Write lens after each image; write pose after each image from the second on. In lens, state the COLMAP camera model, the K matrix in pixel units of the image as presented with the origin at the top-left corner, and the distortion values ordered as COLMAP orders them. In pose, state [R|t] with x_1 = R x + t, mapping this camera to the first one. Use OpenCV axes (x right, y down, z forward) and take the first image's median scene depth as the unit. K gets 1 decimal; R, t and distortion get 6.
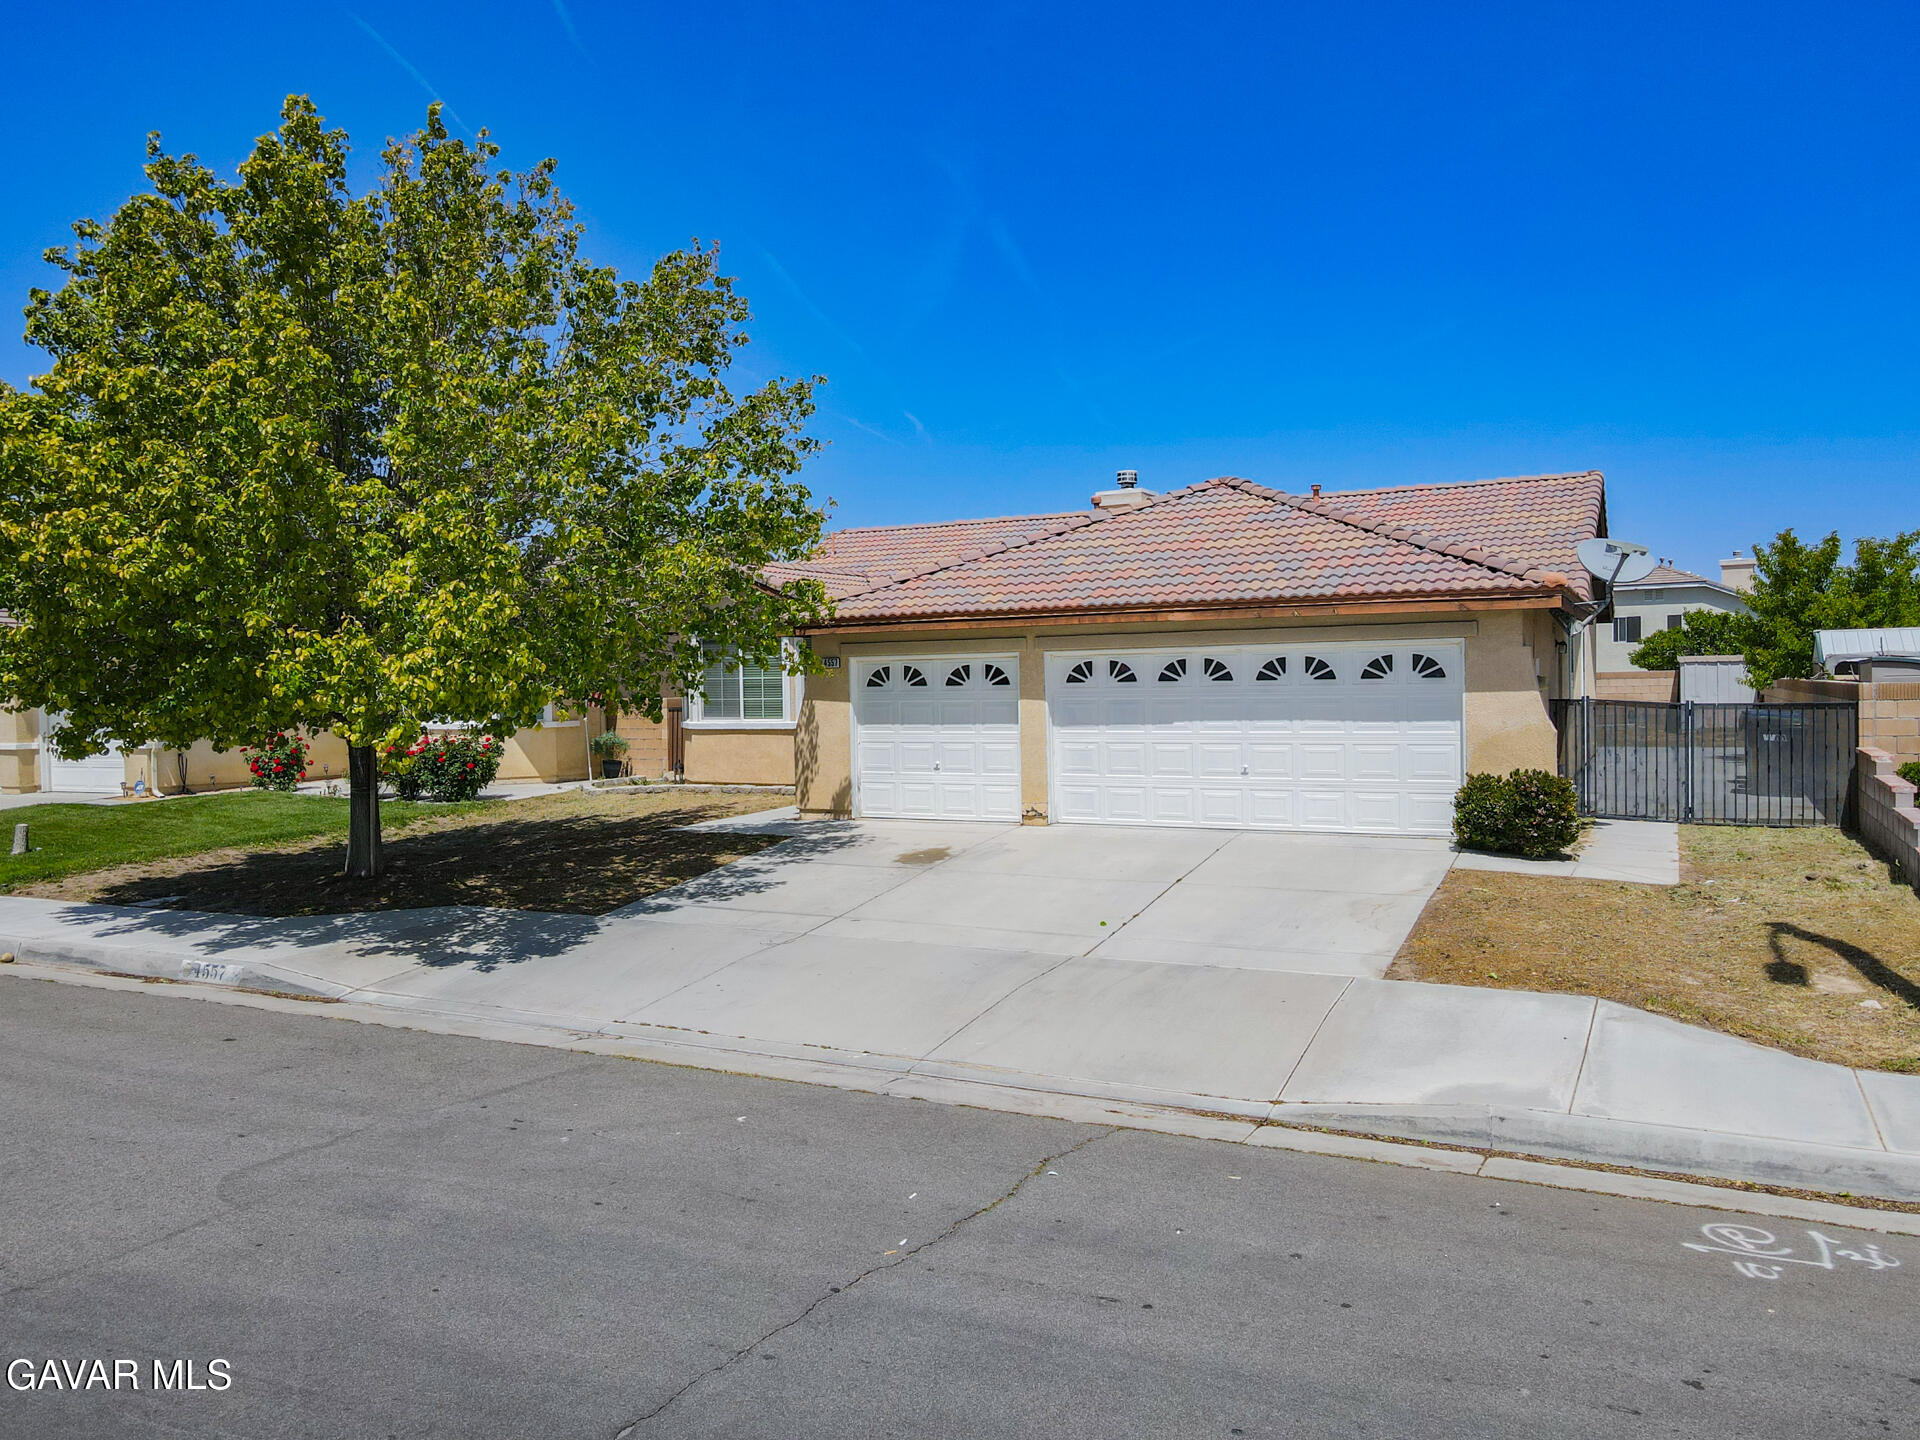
lens RADIAL K [[1412.4, 0, 951.5], [0, 1412.4, 717.6], [0, 0, 1]] dist [0.000811, 0.022831]
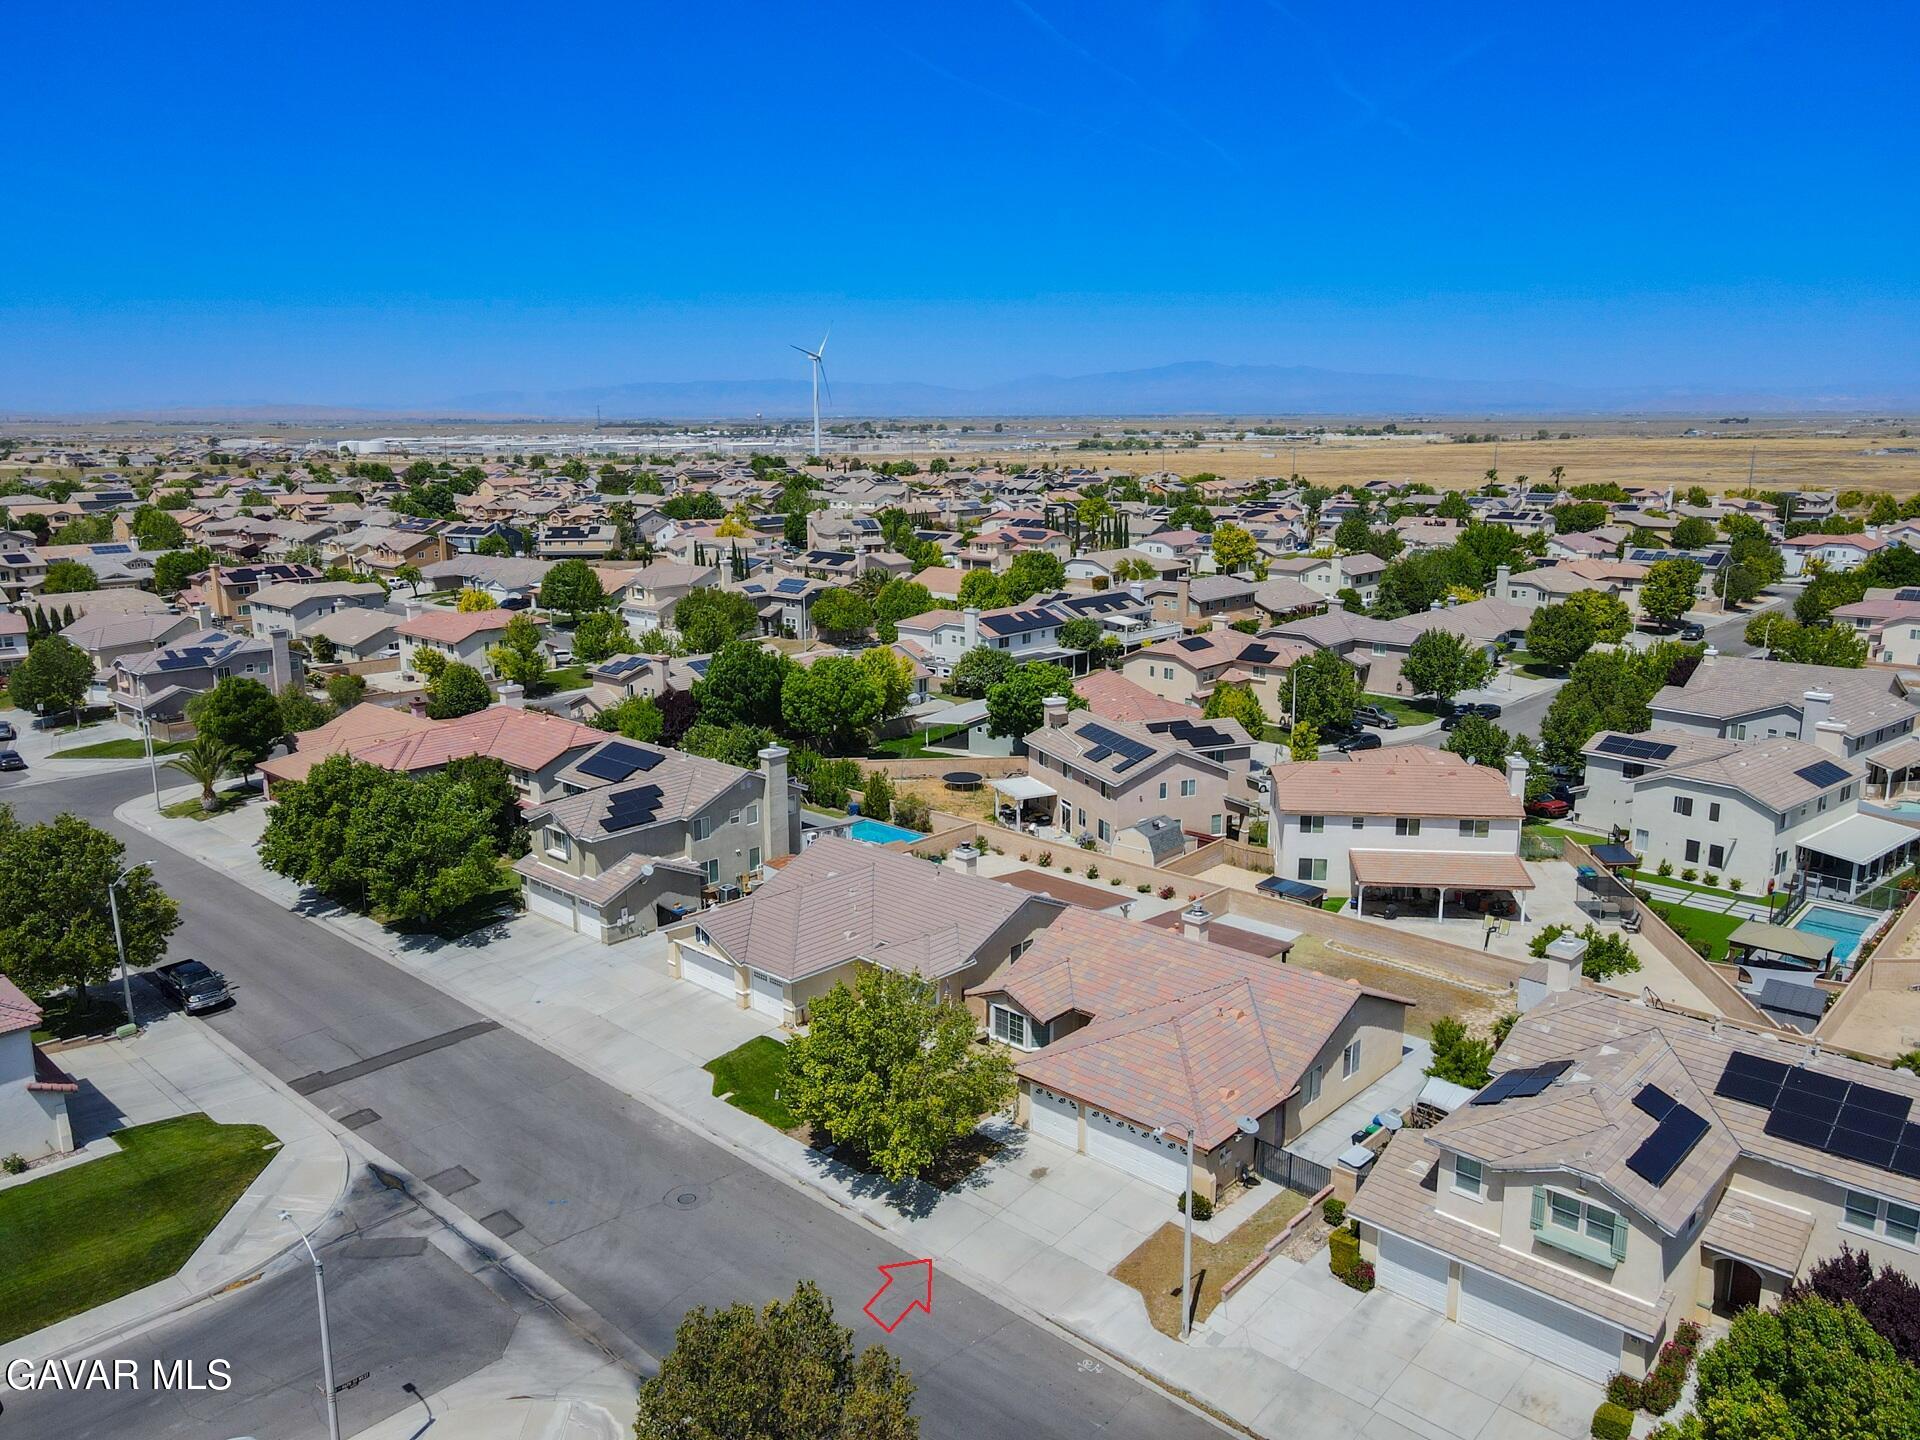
lens RADIAL K [[1411.4, 0, 951.8], [0, 1411.4, 721.9], [0, 0, 1]] dist [-0.020376, 0.073529]
pose [[0.959965, 0.071642, -0.270804, 0.659612], [-0.018618, 0.980922, 0.193506, -1.721979], [0.279501, -0.180717, 0.942985, -2.193001]]
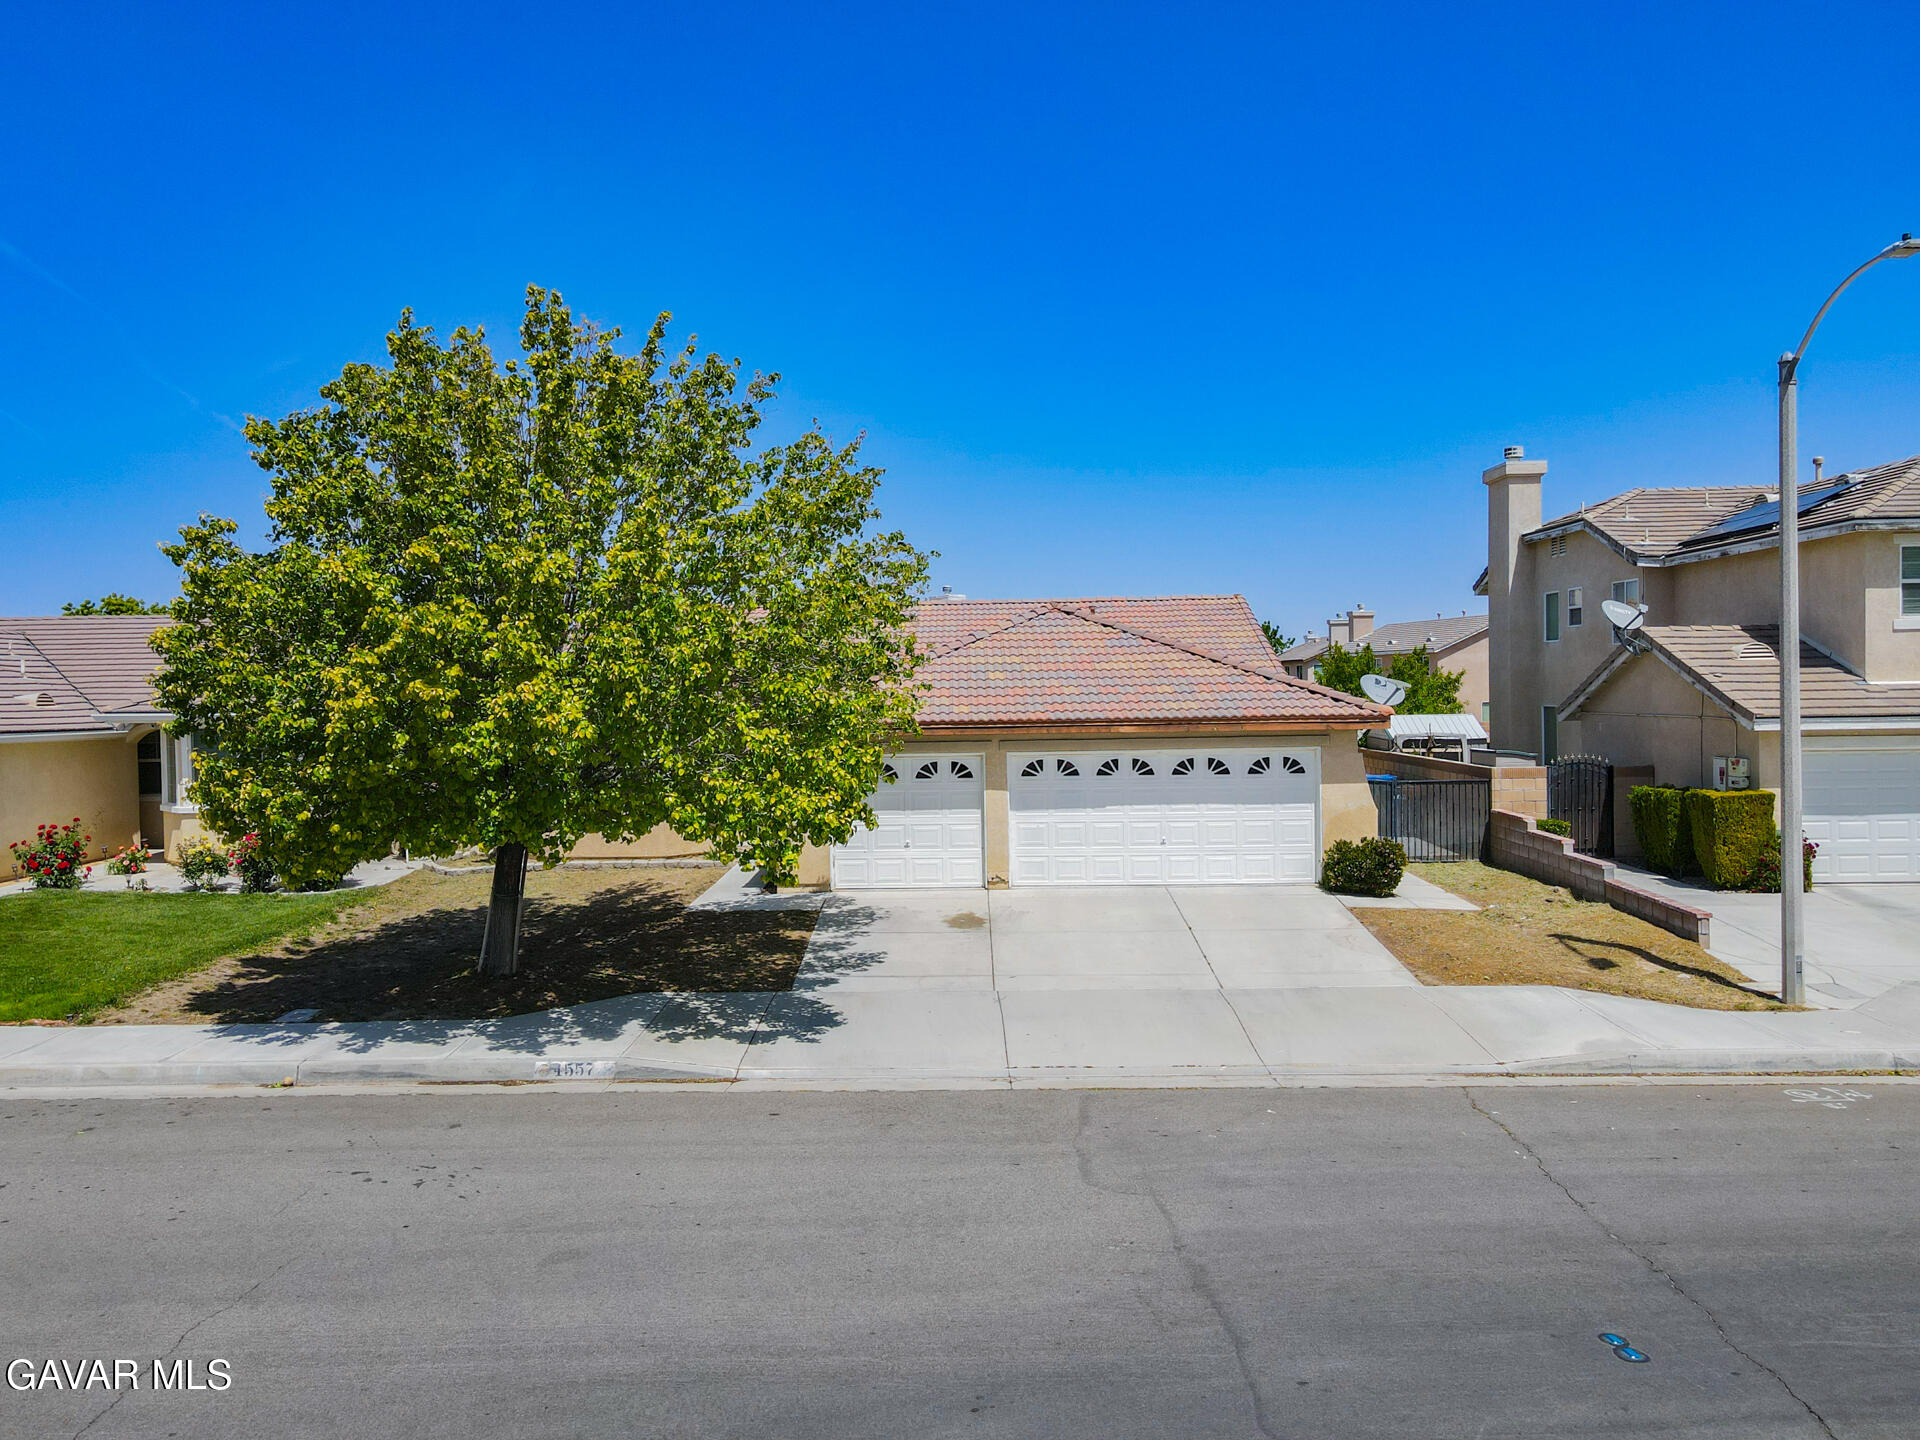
lens RADIAL K [[1412.4, 0, 951.5], [0, 1412.4, 717.6], [0, 0, 1]] dist [0.000811, 0.022831]
pose [[0.897924, -0.004724, 0.440125, -0.623117], [0.009988, 0.999904, -0.009646, -0.076532], [-0.440037, 0.013058, 0.897885, -0.140588]]
